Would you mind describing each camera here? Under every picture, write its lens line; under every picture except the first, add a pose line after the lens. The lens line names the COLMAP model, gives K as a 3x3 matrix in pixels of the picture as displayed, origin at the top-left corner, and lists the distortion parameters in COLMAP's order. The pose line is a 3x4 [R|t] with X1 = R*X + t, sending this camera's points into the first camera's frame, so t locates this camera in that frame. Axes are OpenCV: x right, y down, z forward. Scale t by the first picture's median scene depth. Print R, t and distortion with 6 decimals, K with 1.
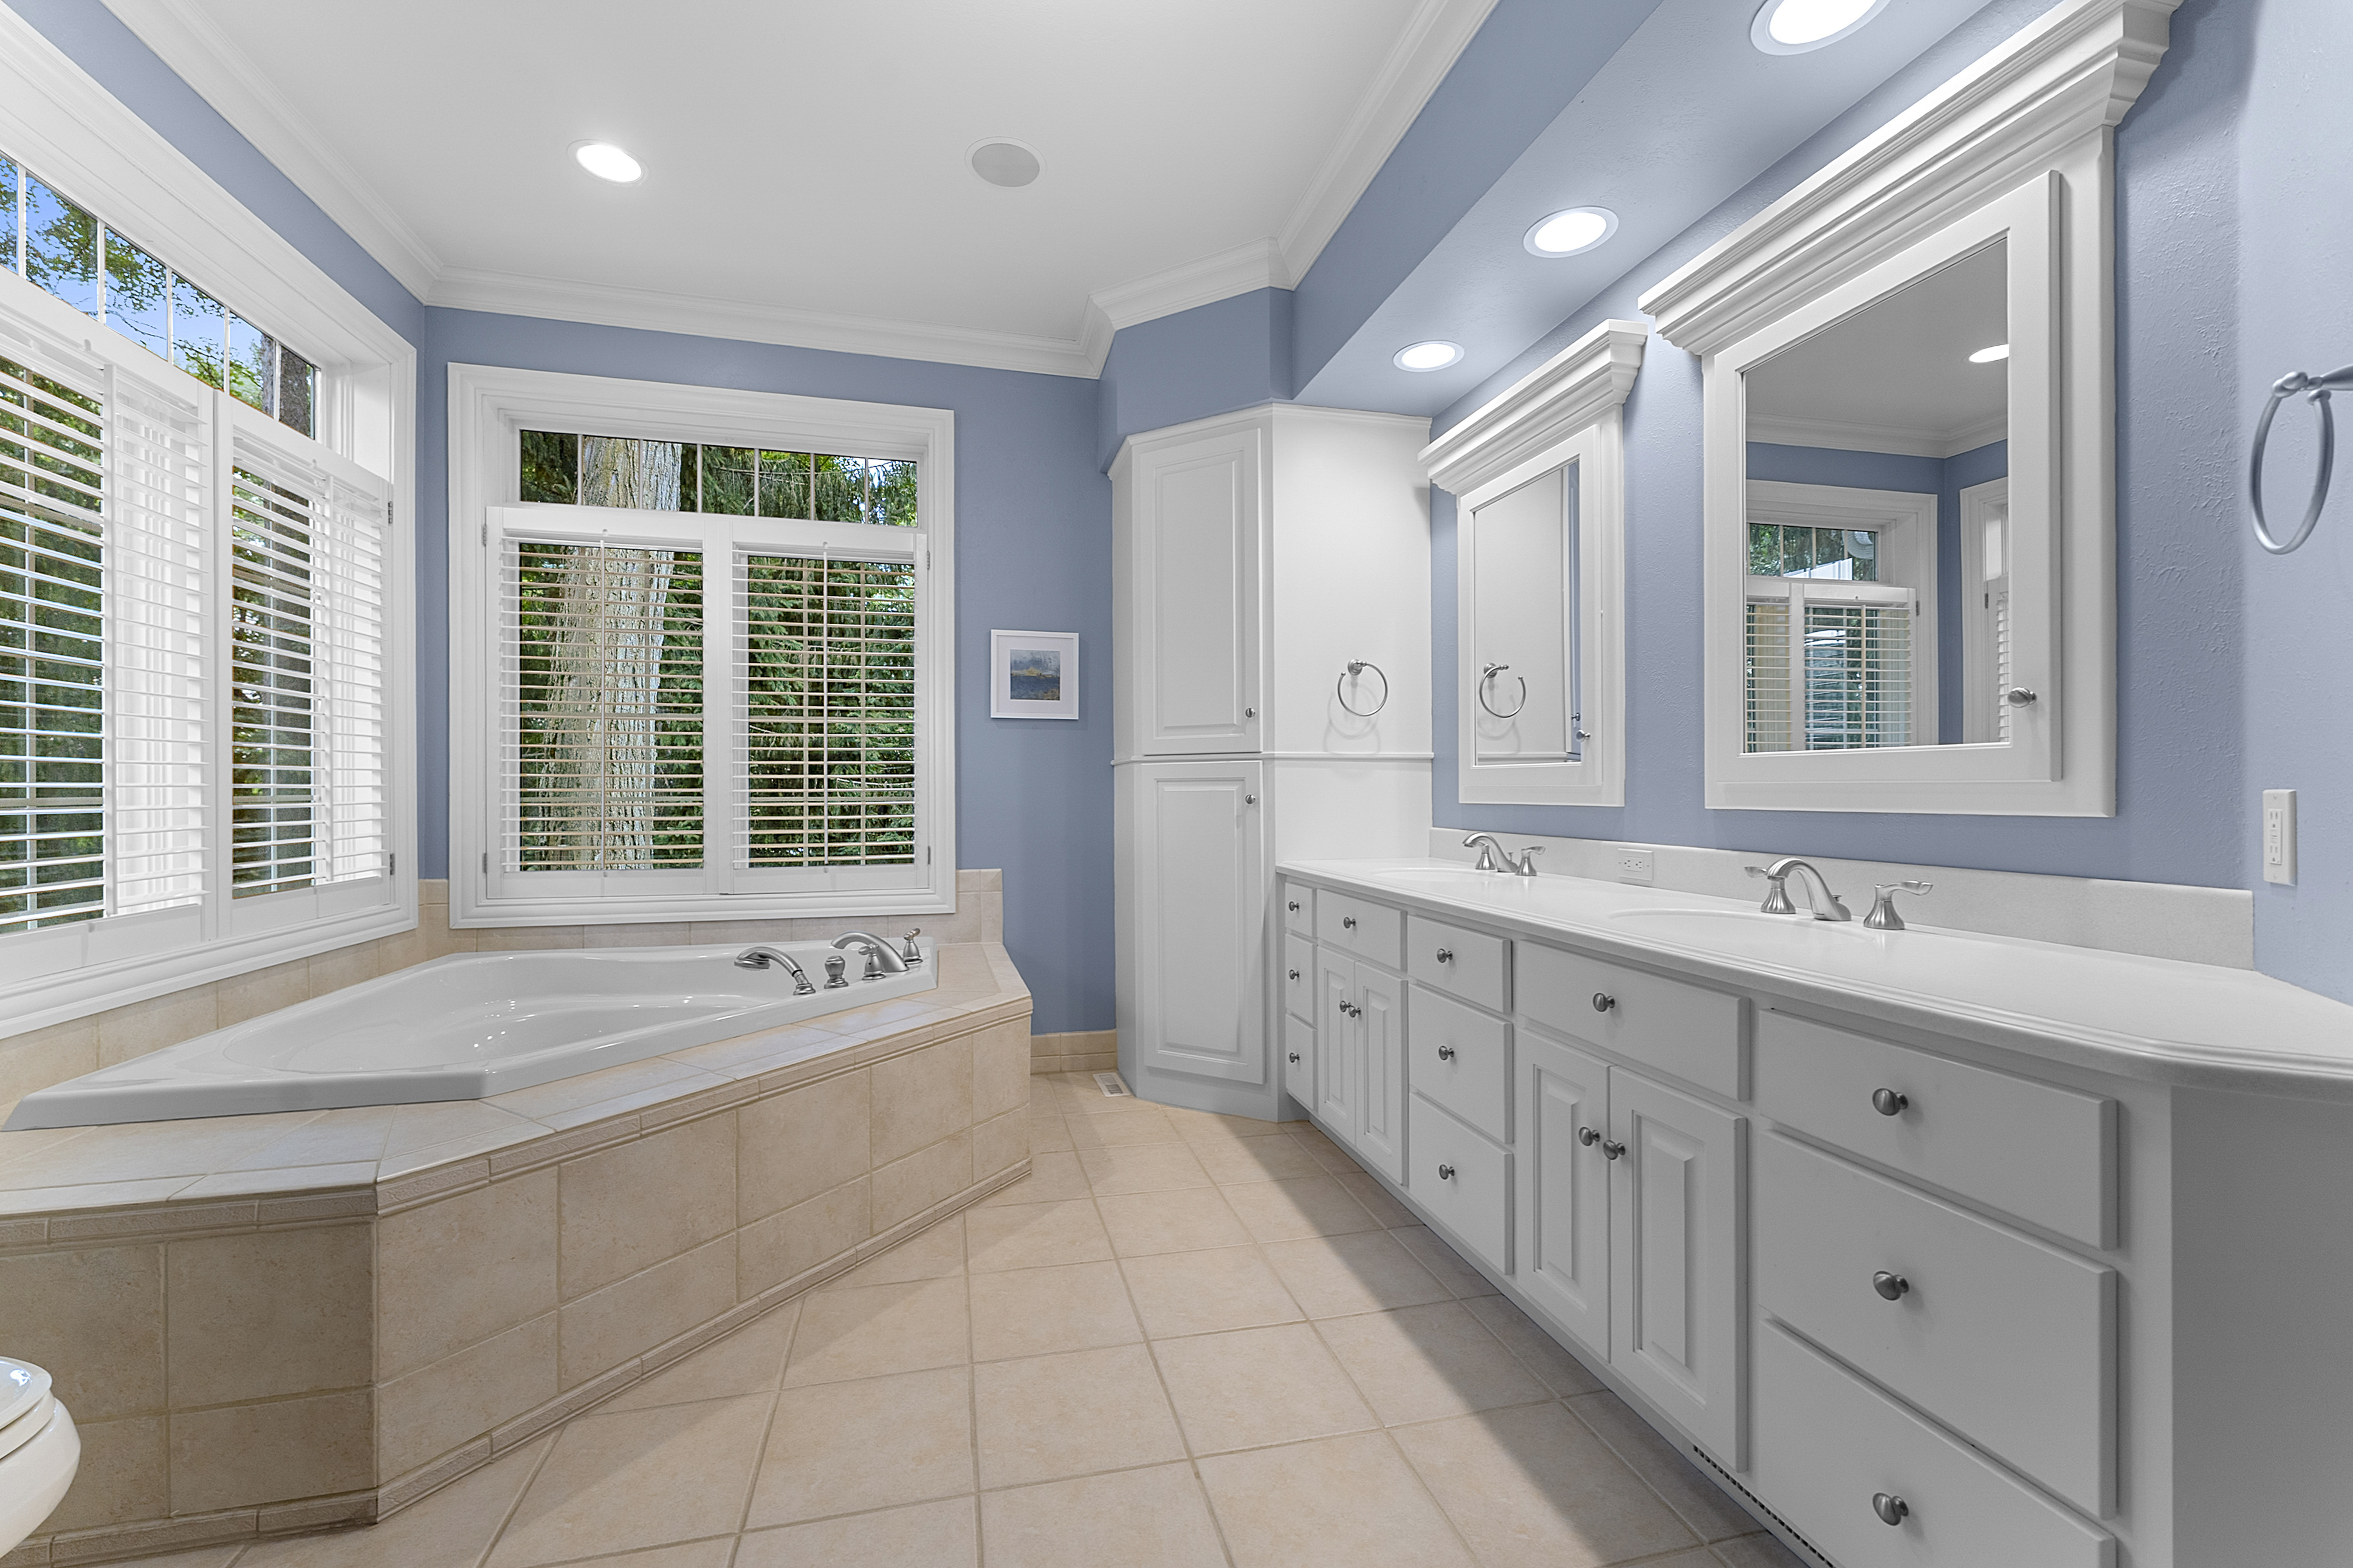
lens RADIAL K [[961.5, 0, 1170.0], [0, 961.5, 789.3], [0, 0, 1]] dist [0.003941, -0.000272]
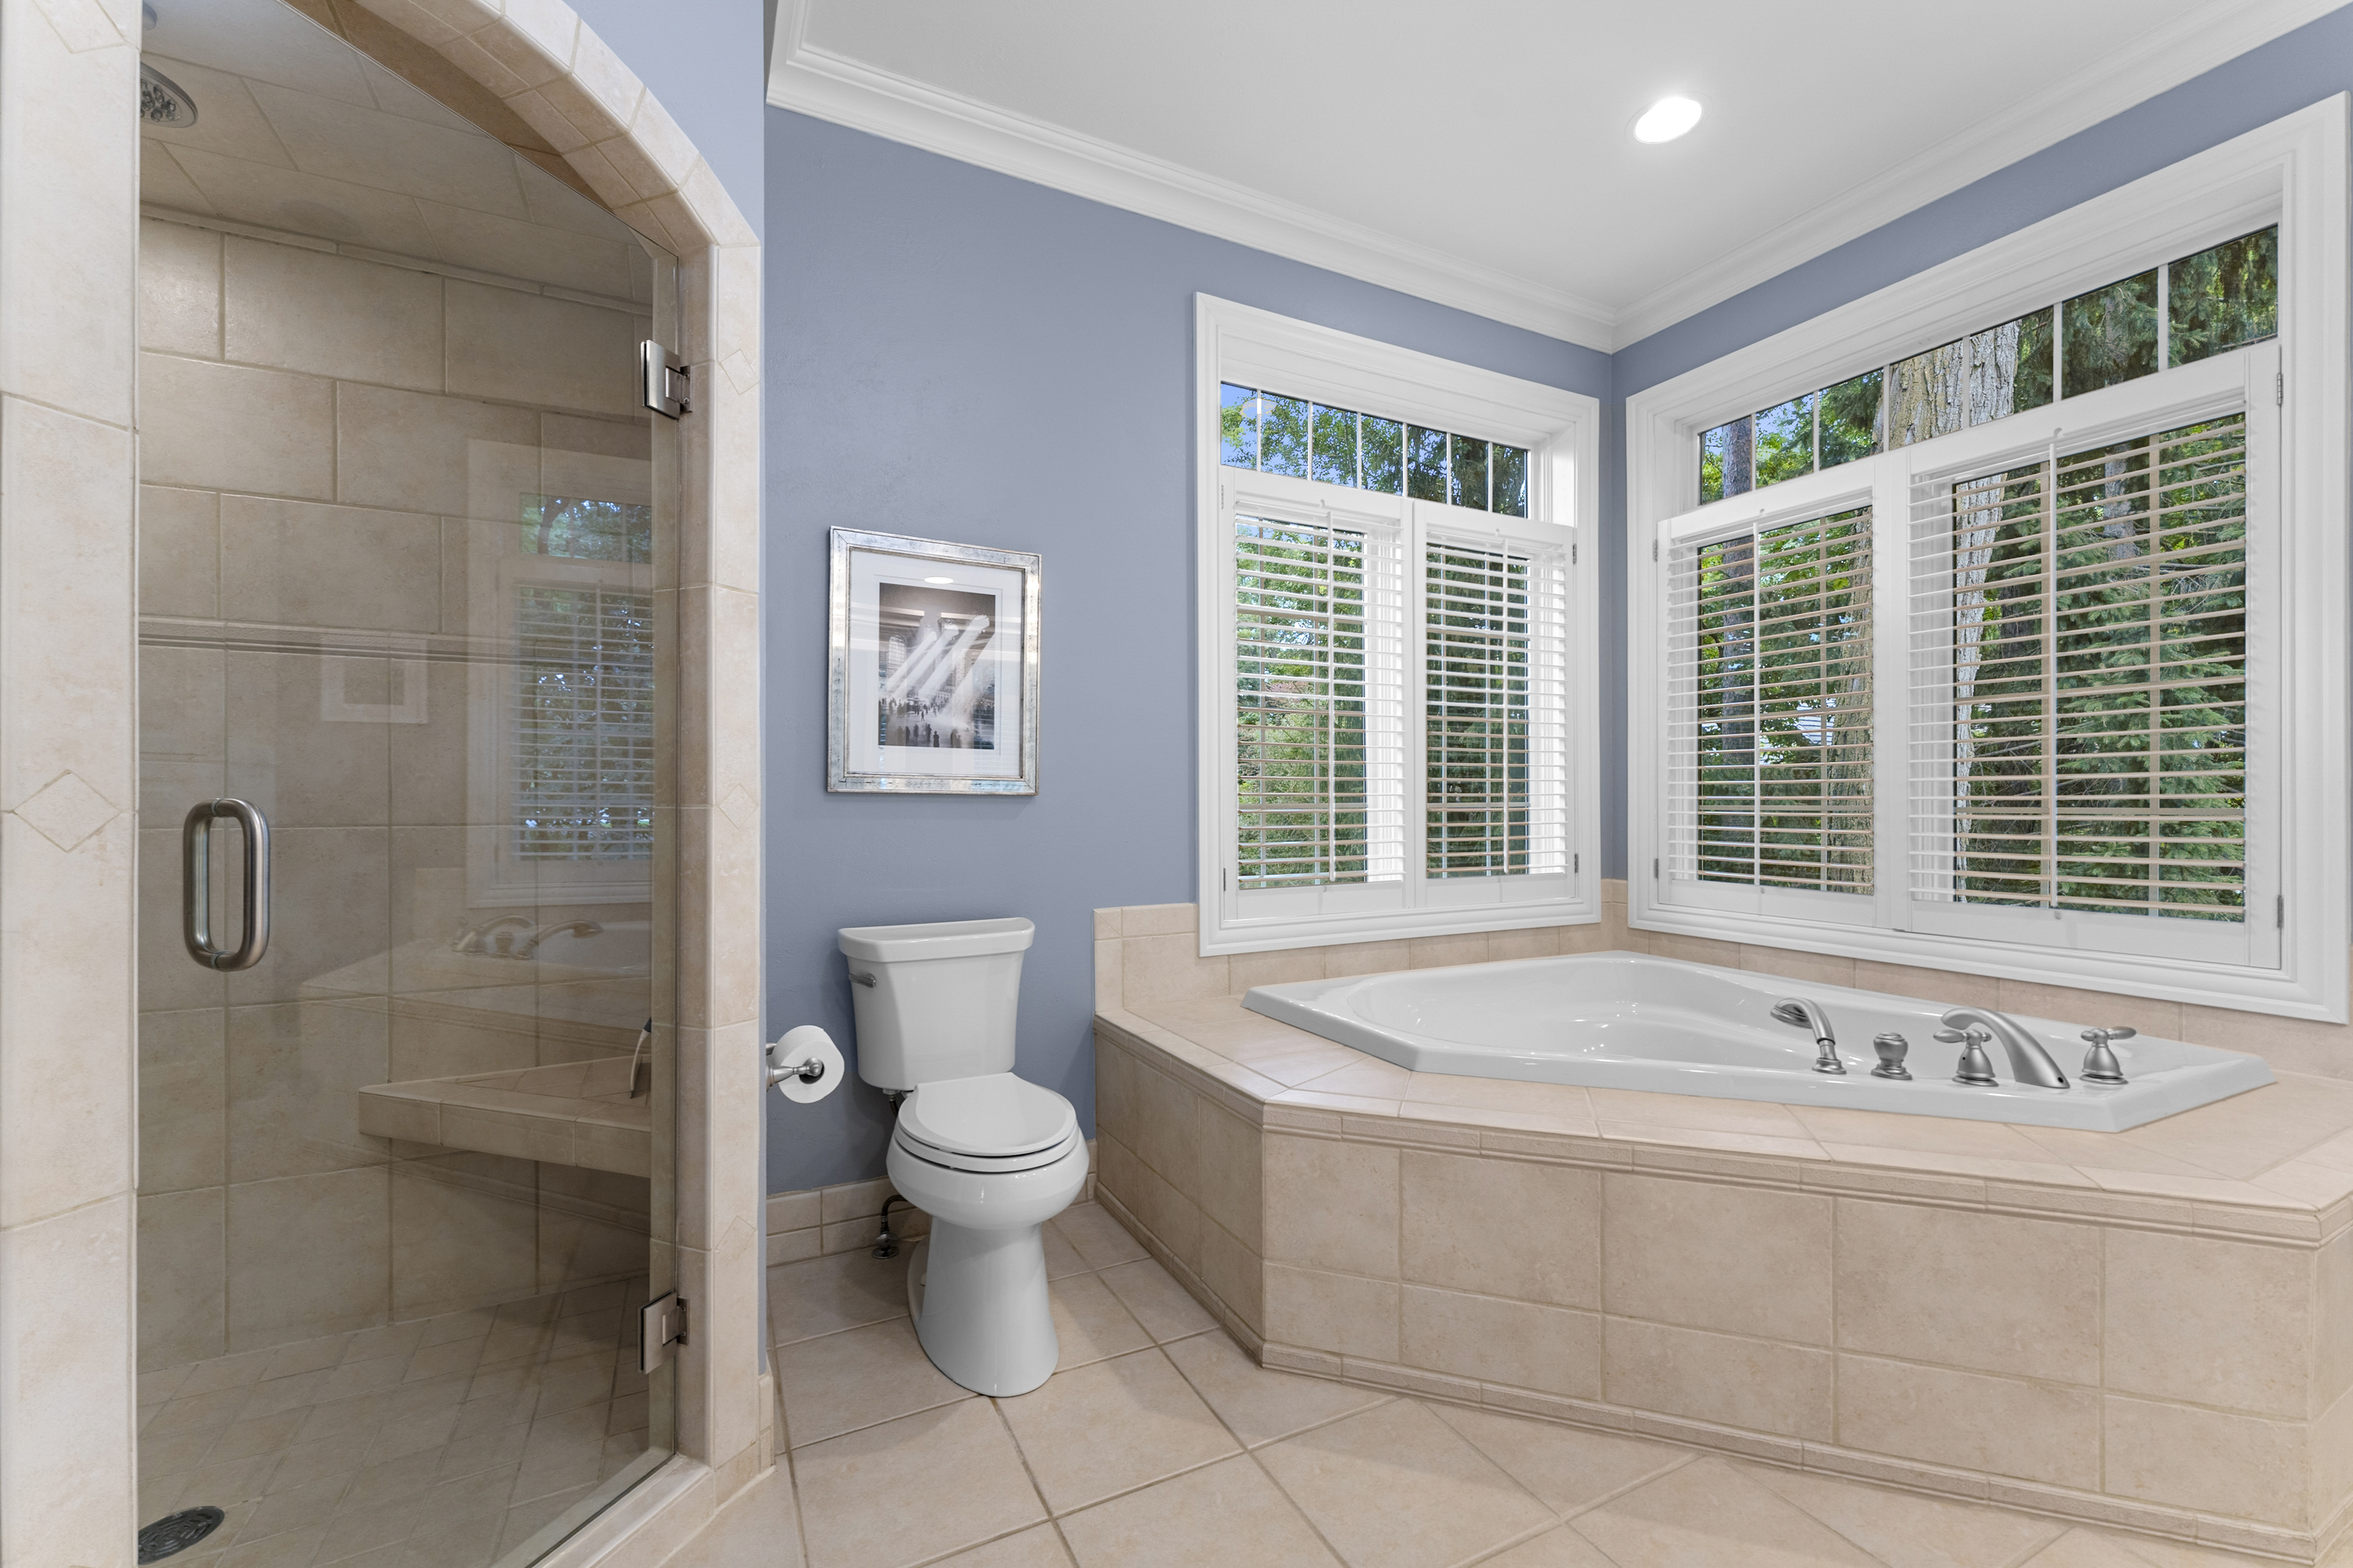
lens RADIAL K [[961.5, 0, 1171.5], [0, 961.5, 794.8], [0, 0, 1]] dist [0.003941, -0.000272]
pose [[0.222728, -0.001733, -0.974879, 0.264780], [0.001129, 0.999998, -0.001519, -0.001000], [0.974880, -0.000762, 0.222730, 0.390156]]
